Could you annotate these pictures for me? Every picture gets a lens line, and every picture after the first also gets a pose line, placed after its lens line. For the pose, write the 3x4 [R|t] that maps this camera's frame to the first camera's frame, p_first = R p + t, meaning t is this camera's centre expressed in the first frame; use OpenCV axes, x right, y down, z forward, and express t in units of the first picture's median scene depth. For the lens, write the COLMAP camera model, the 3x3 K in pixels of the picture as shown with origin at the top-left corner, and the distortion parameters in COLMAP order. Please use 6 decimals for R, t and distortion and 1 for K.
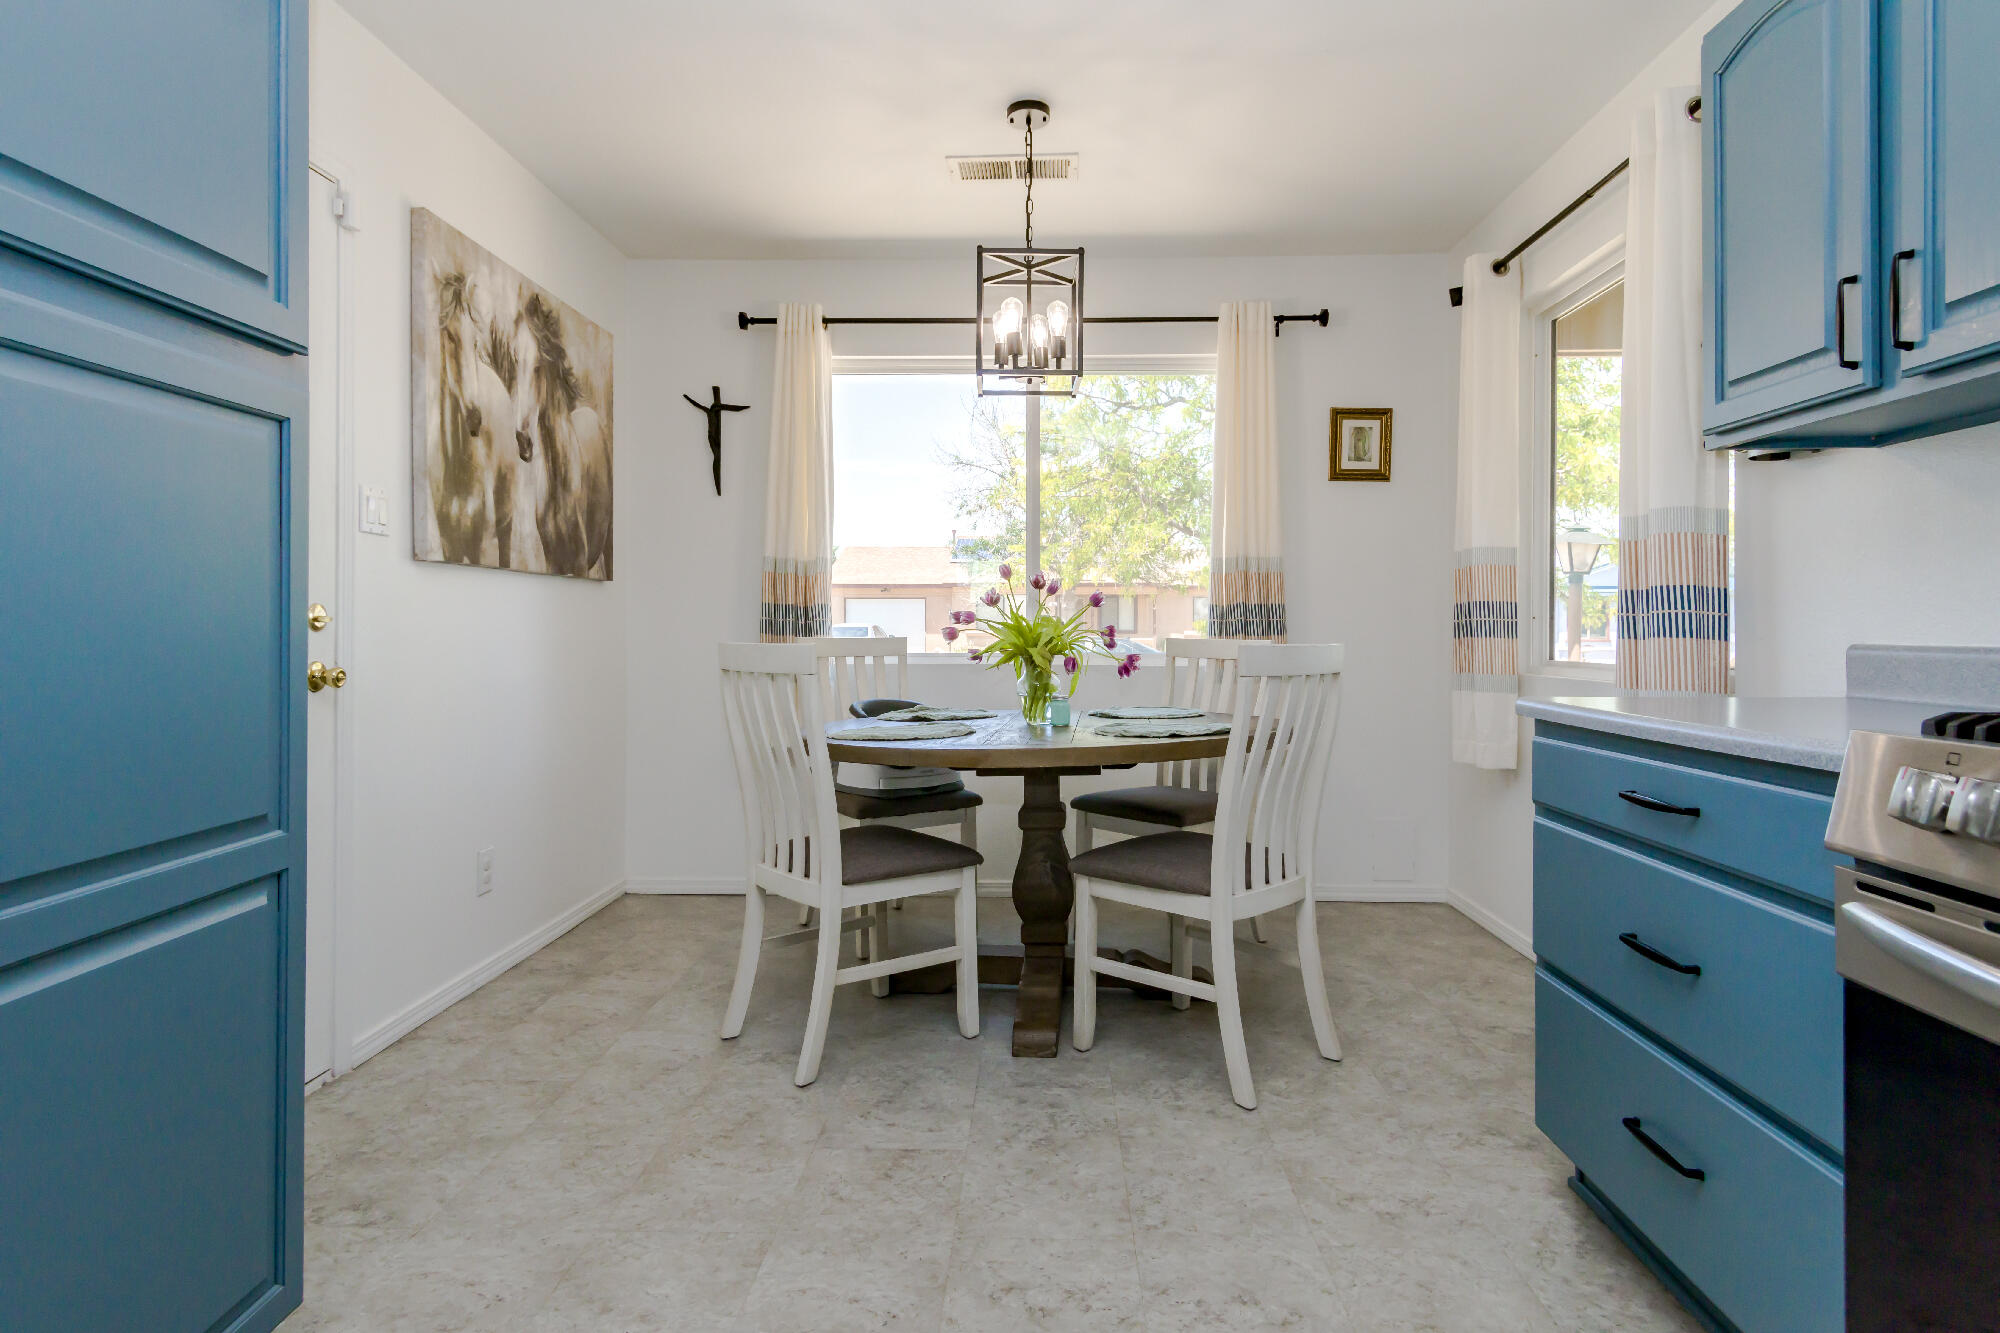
lens RADIAL K [[1075.0, 0, 1011.3], [0, 1075.0, 619.7], [0, 0, 1]] dist [0.003131, 0.000347]
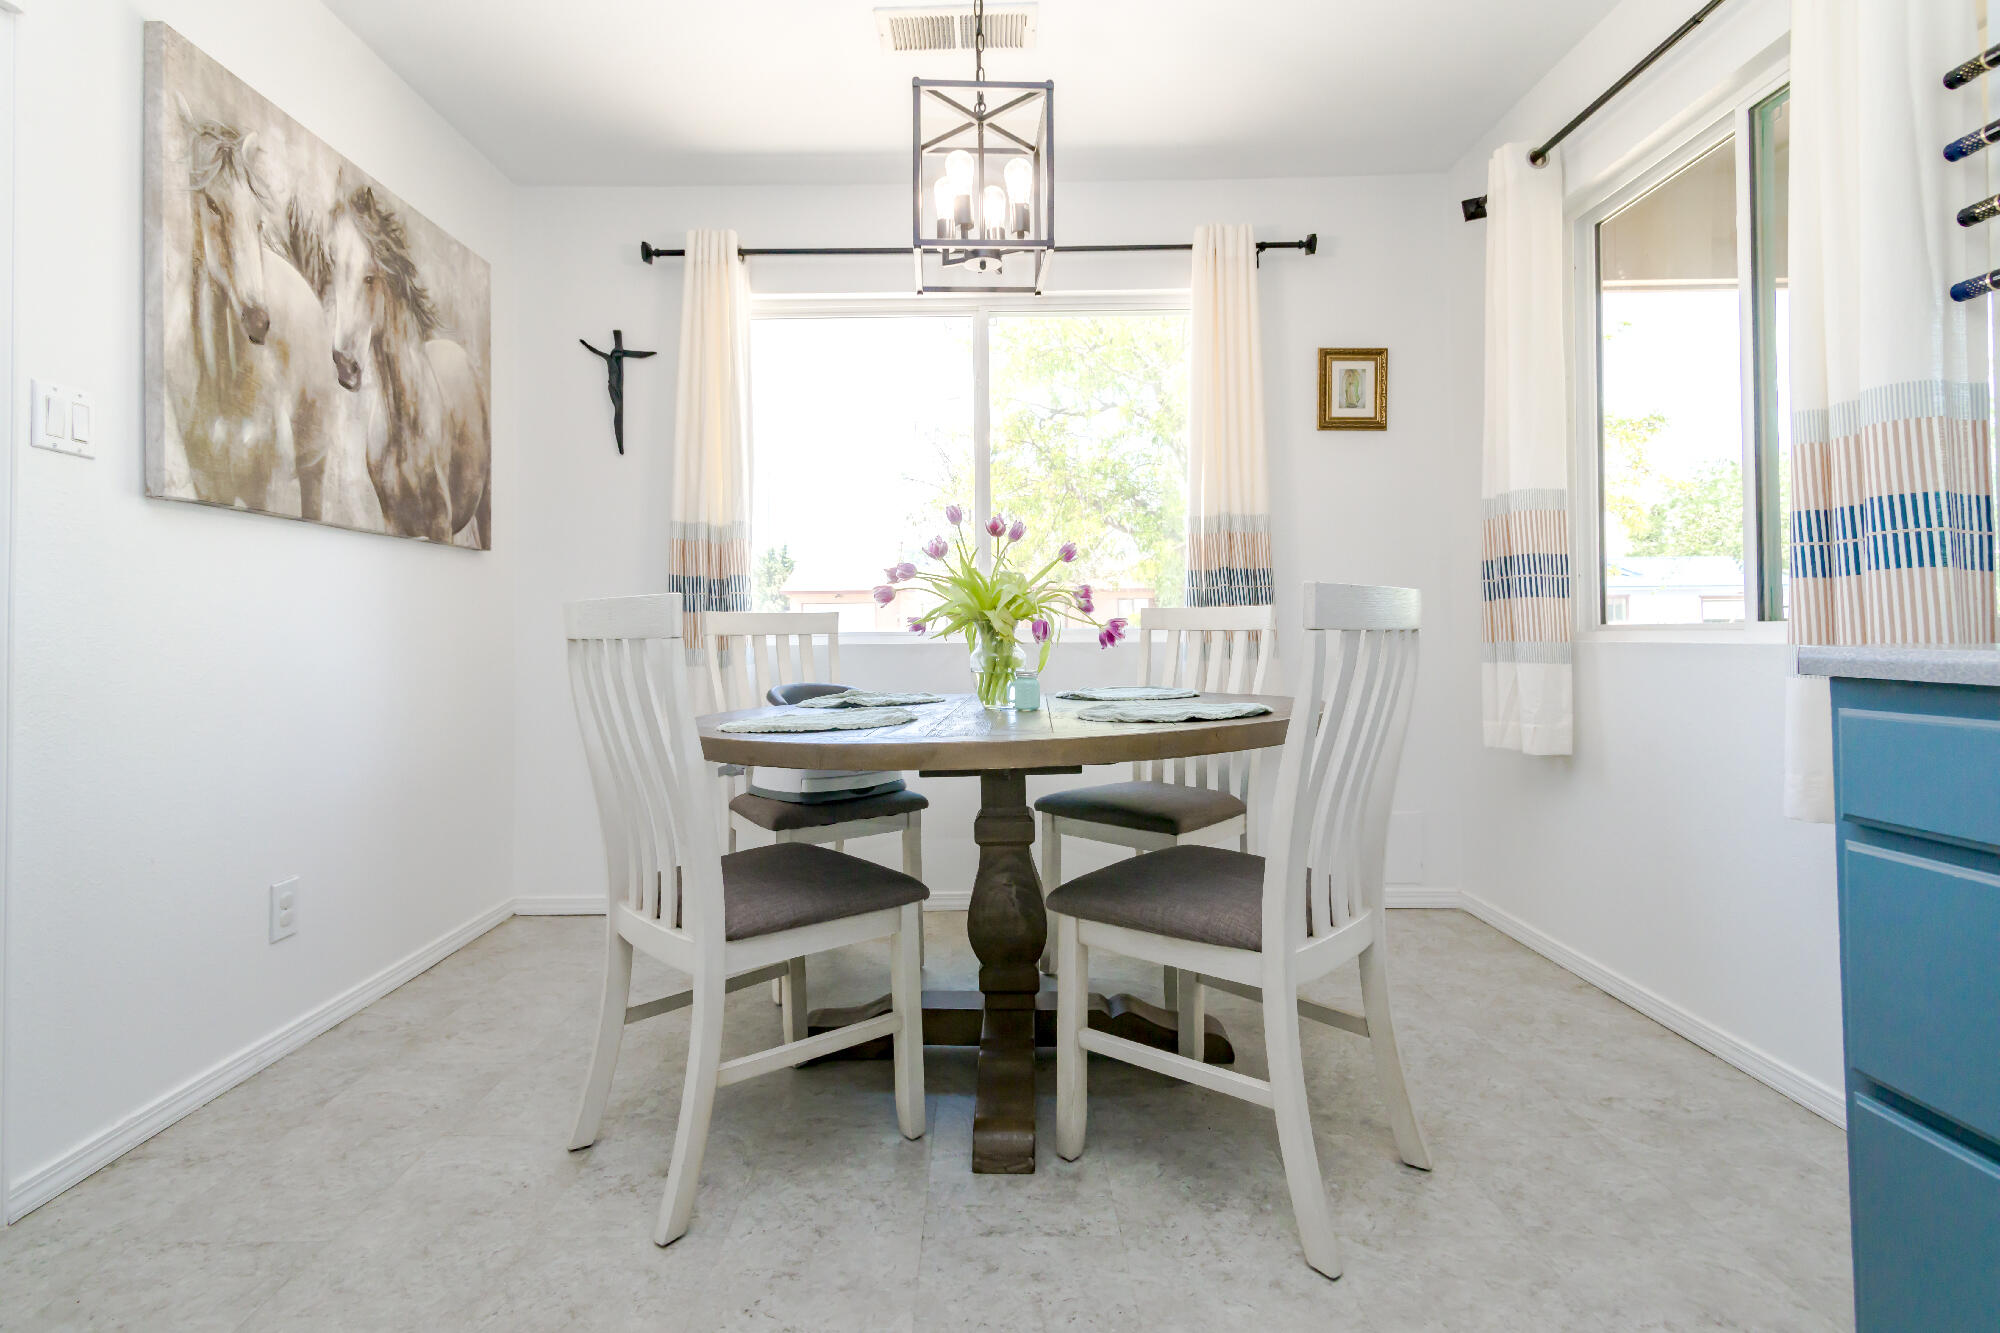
lens RADIAL K [[941.3, 0, 997.3], [0, 941.3, 620.9], [0, 0, 1]] dist [0.001026, -0.000406]
pose [[0.998836, -0.010359, 0.047116, -0.006797], [0.010566, 0.999936, -0.004143, 0.034683], [-0.047070, 0.004636, 0.998881, 0.303702]]
